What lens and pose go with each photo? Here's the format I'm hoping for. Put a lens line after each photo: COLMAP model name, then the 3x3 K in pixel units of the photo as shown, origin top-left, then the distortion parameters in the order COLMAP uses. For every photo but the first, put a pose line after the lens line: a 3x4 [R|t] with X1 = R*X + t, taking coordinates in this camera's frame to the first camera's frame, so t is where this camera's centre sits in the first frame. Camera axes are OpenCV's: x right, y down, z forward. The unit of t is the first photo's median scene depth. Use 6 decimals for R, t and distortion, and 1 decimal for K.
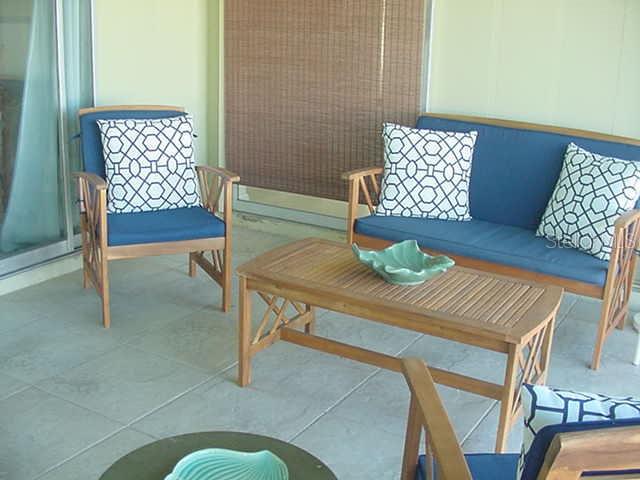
lens RADIAL K [[778.3, 0, 320.1], [0, 778.3, 240.4], [0, 0, 1]] dist [-0.184129, 0.000000]
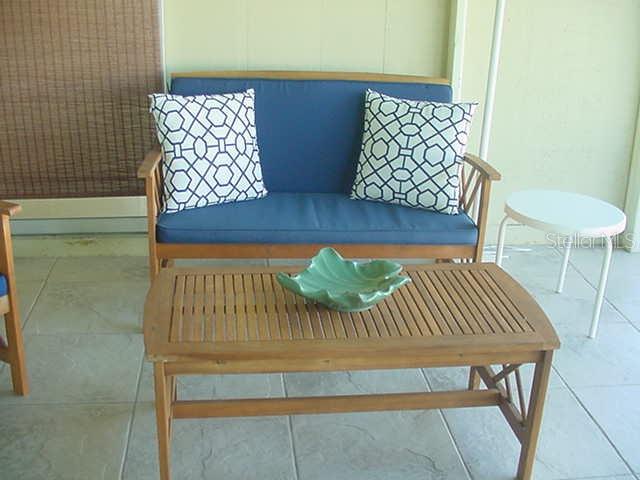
lens RADIAL K [[778.3, 0, 320.2], [0, 778.3, 241.0], [0, 0, 1]] dist [-0.184129, 0.000000]
pose [[0.792657, -0.229943, 0.564643, -0.254996], [0.170629, 0.972807, 0.156629, -0.102124], [-0.585304, -0.027808, 0.810337, 0.282086]]
